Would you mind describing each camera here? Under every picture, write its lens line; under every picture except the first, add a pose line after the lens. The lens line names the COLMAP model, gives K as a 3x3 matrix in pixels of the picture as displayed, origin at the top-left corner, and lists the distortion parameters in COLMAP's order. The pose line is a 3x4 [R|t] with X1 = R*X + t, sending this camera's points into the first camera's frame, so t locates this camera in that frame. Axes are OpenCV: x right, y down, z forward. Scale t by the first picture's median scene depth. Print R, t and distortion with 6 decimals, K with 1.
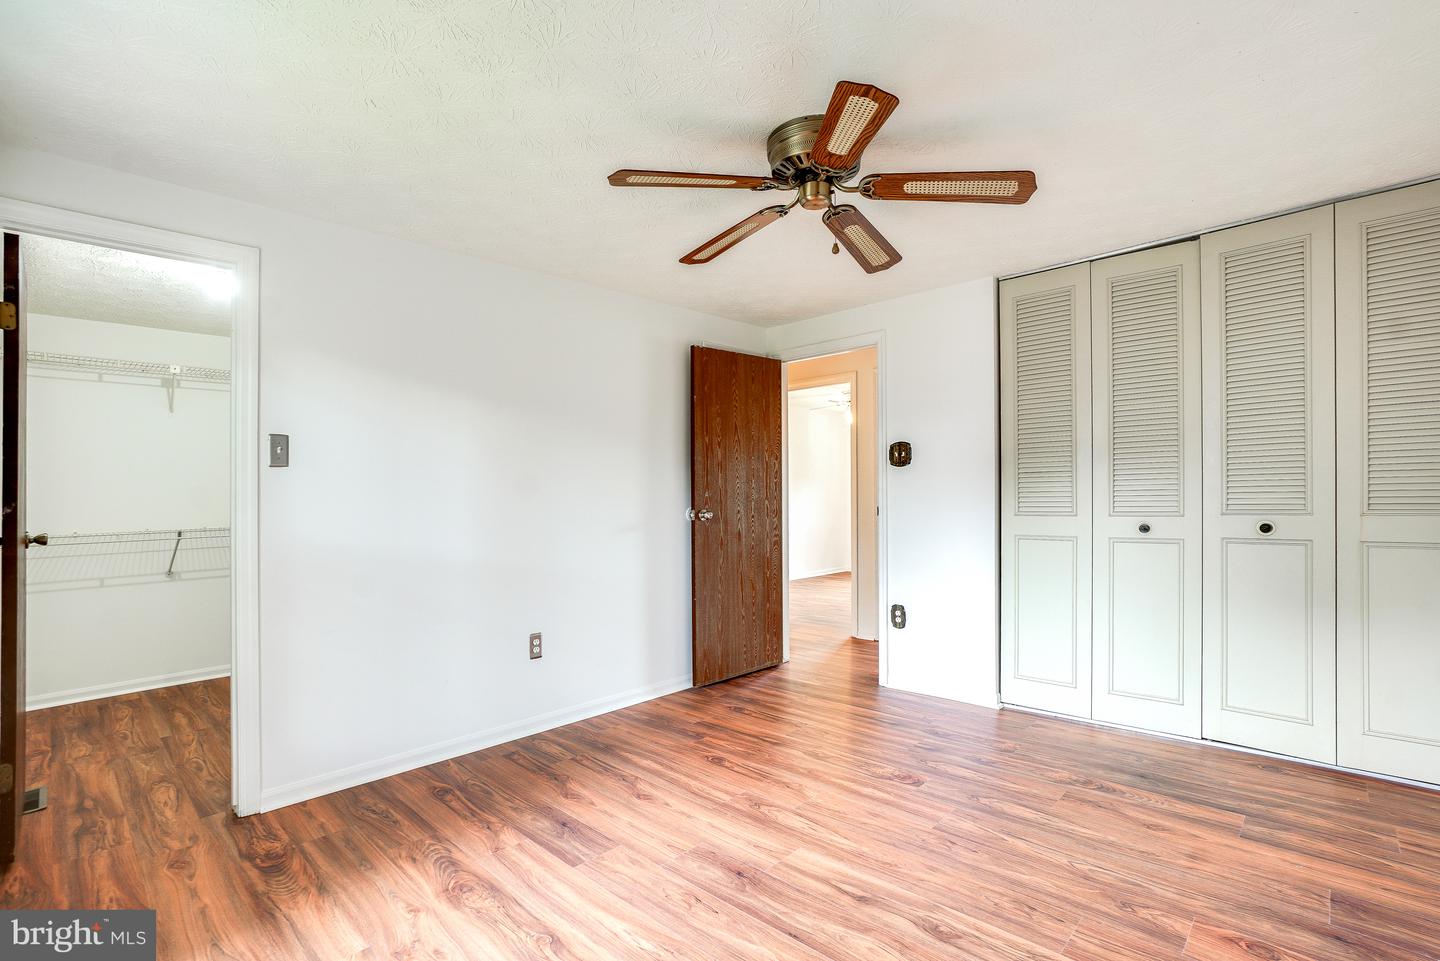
lens RADIAL K [[662.8, 0, 731.8], [0, 662.8, 476.8], [0, 0, 1]] dist [-0.060502, 0.022409]
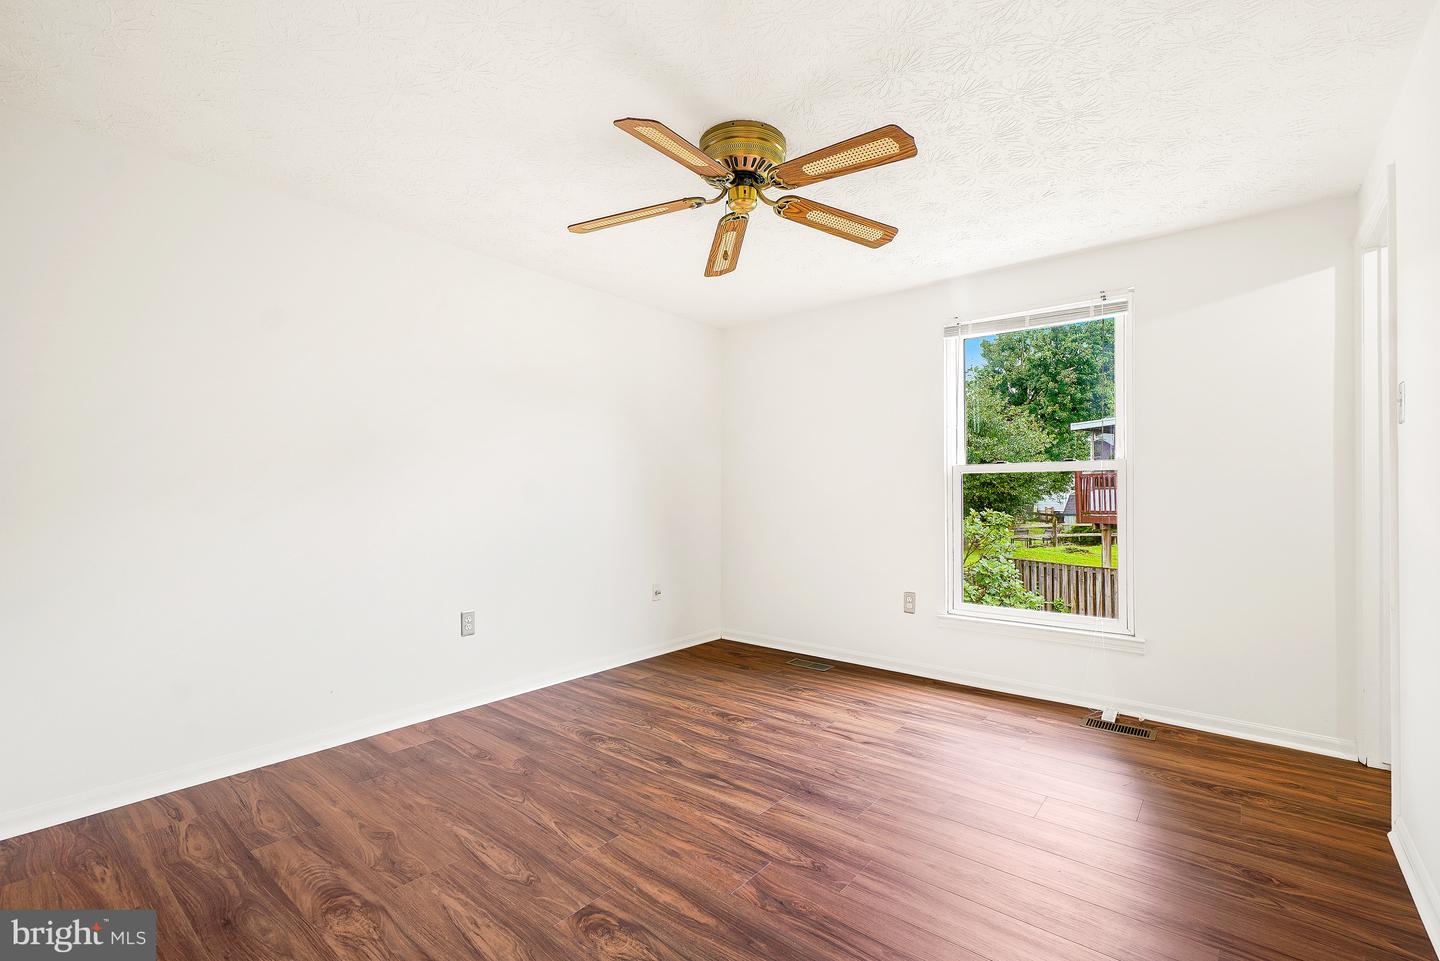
lens RADIAL K [[629.7, 0, 725.2], [0, 629.7, 482.2], [0, 0, 1]] dist [0.009156, -0.000006]
pose [[-0.997438, 0.018649, -0.069063, 0.218441], [0.021402, 0.998996, -0.039344, 0.078510], [0.068260, -0.040722, -0.996836, 2.013391]]
